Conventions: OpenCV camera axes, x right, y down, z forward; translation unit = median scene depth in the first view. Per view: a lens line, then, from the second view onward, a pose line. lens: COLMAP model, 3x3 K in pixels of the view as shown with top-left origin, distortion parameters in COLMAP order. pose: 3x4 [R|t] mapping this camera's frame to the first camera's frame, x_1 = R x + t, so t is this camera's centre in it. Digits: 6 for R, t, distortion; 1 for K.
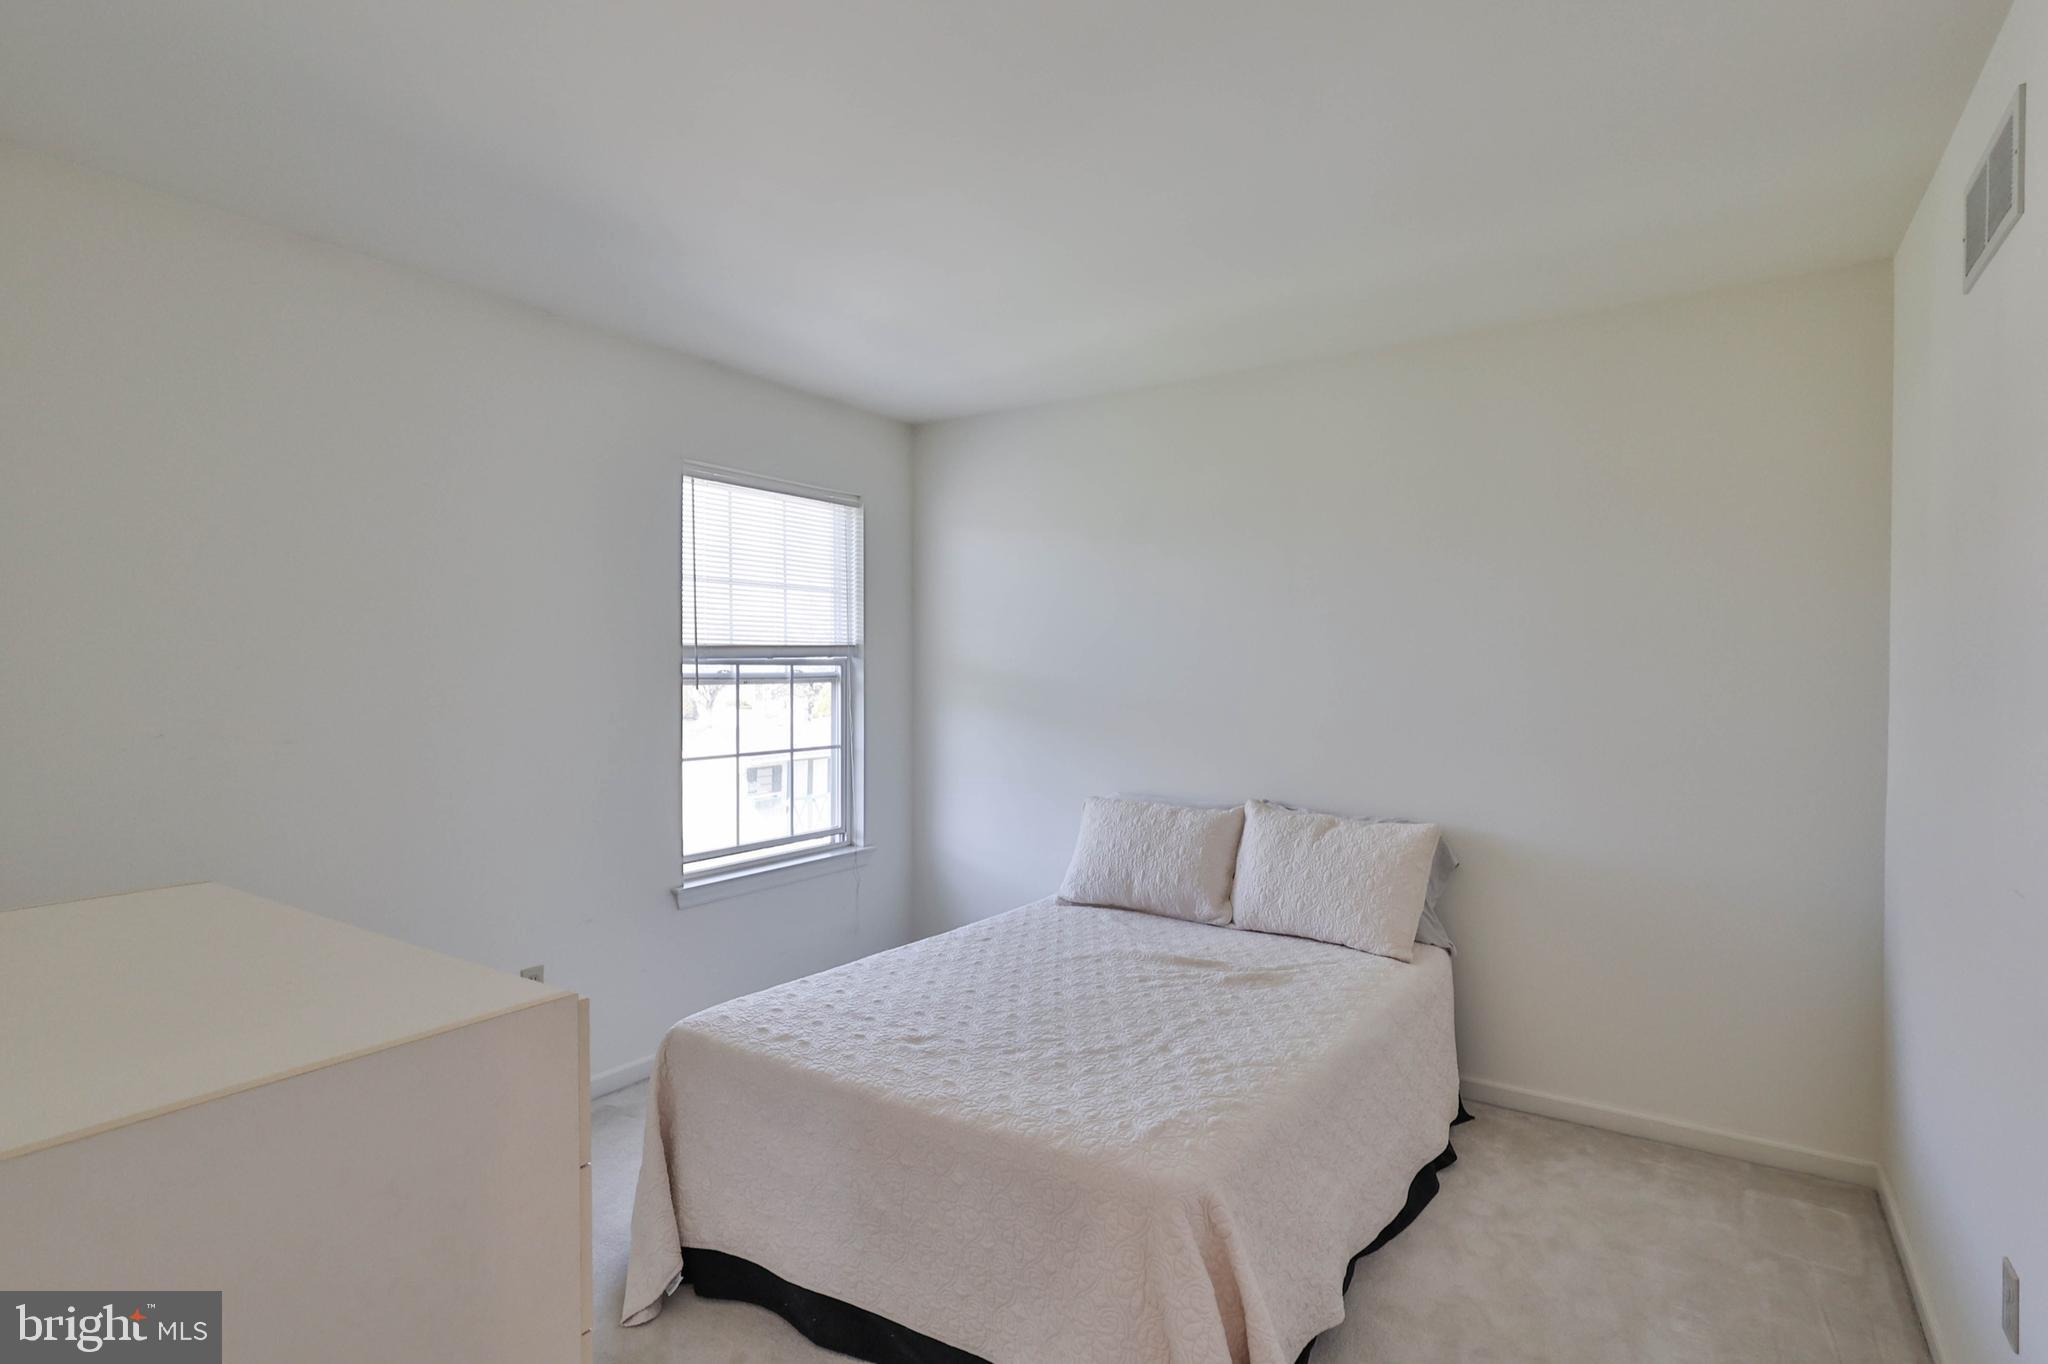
lens RADIAL K [[1009.6, 0, 1010.3], [0, 1009.6, 688.2], [0, 0, 1]] dist [-0.003088, 0.001598]
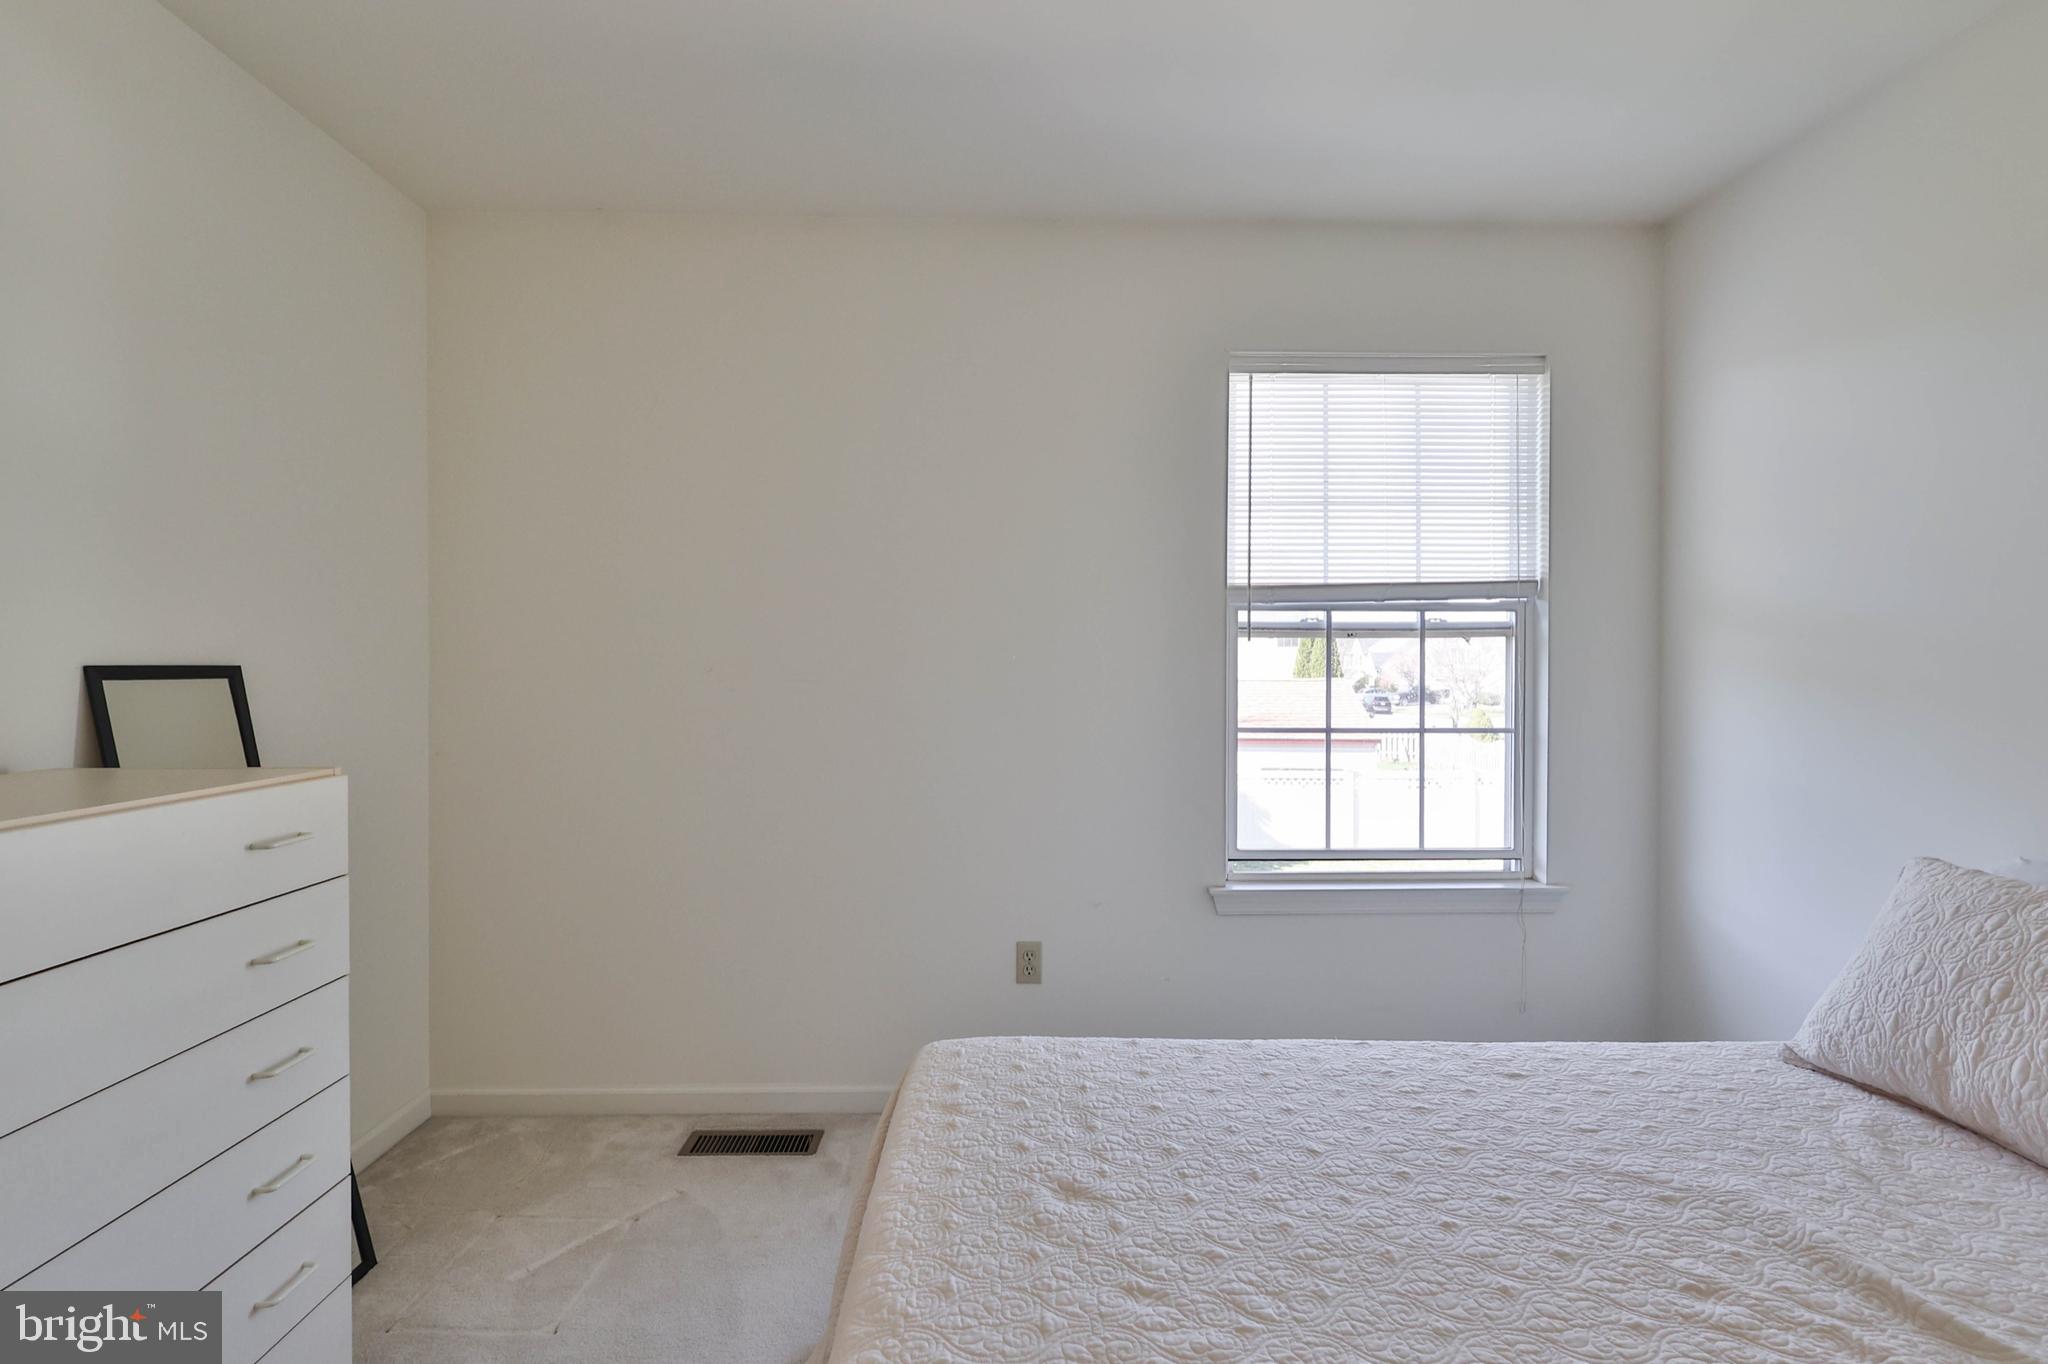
lens RADIAL K [[1009.6, 0, 1026.9], [0, 1009.6, 681.8], [0, 0, 1]] dist [-0.003088, 0.001598]
pose [[0.576592, 0.013645, -0.816919, 0.219913], [-0.014347, 0.999875, 0.006575, 0.028194], [0.816906, 0.007929, 0.576716, 0.379392]]
